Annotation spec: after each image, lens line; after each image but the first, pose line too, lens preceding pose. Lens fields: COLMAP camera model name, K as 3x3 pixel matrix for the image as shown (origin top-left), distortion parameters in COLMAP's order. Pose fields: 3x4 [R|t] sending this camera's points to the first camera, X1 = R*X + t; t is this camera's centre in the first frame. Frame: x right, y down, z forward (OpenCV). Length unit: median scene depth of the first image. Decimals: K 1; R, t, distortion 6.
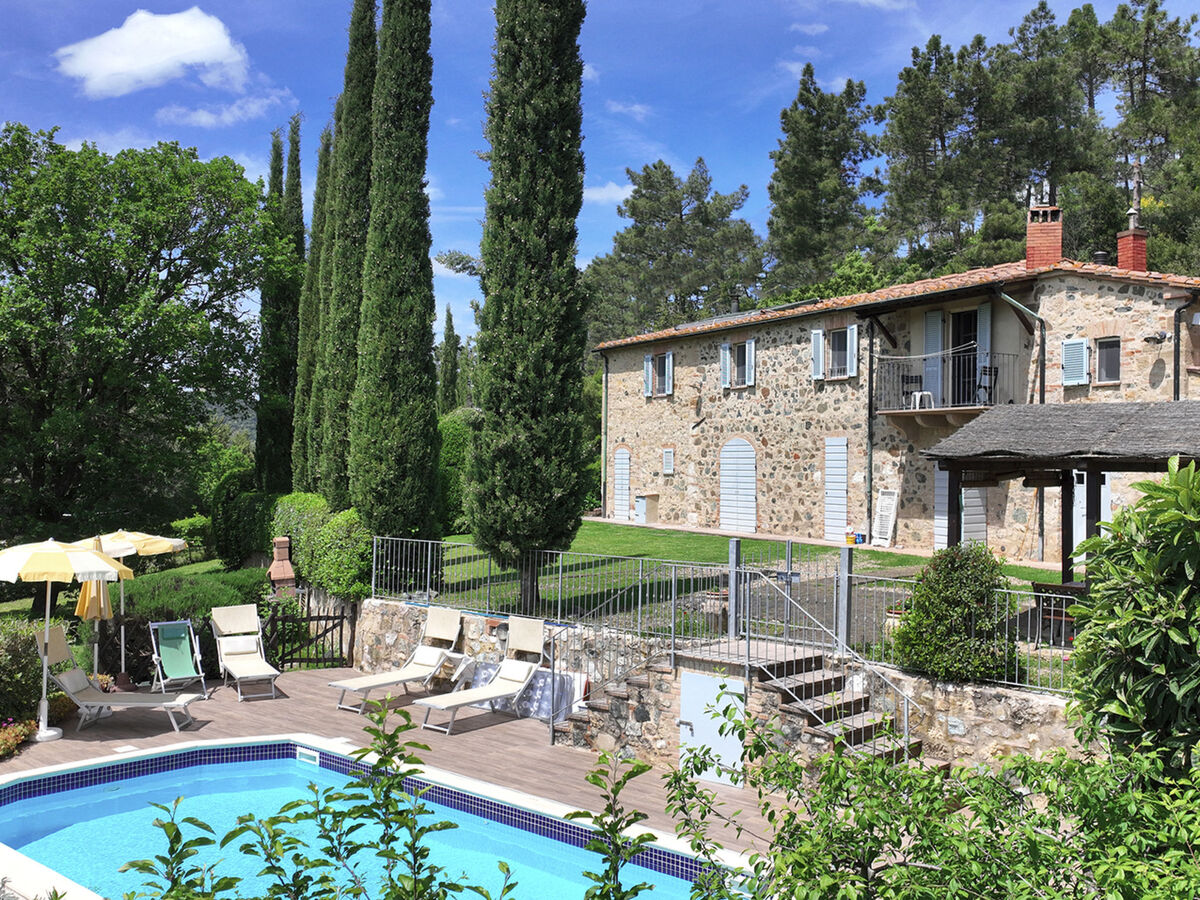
lens RADIAL K [[1139.3, 0, 620.5], [0, 1139.3, 451.8], [0, 0, 1]] dist [0.013831, -0.003951]
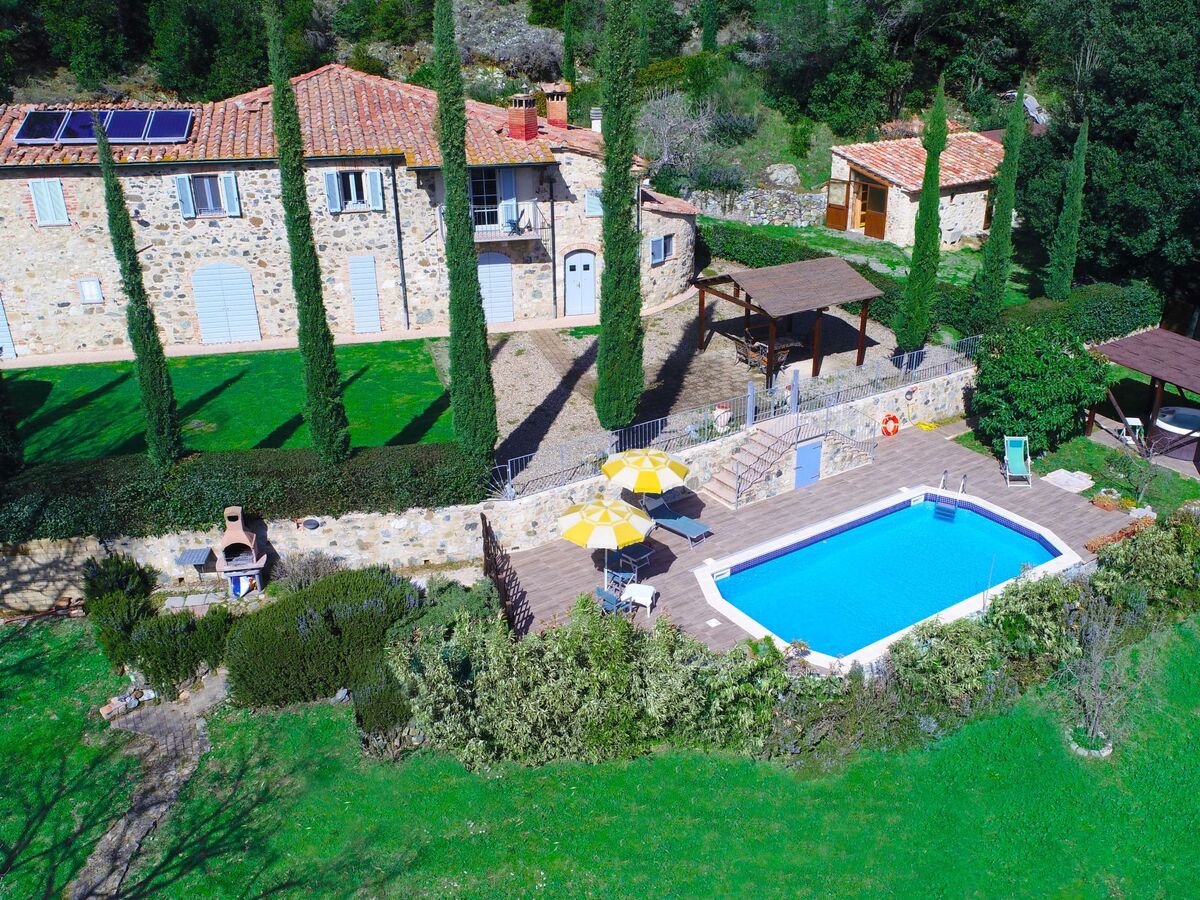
lens RADIAL K [[1044.5, 0, 624.0], [0, 1044.5, 470.1], [0, 0, 1]] dist [-0.004658, -0.003112]
pose [[0.260975, -0.423379, 0.867550, -1.153173], [-0.004174, 0.898190, 0.439588, -0.421494], [-0.965337, -0.118343, 0.232637, 0.529802]]
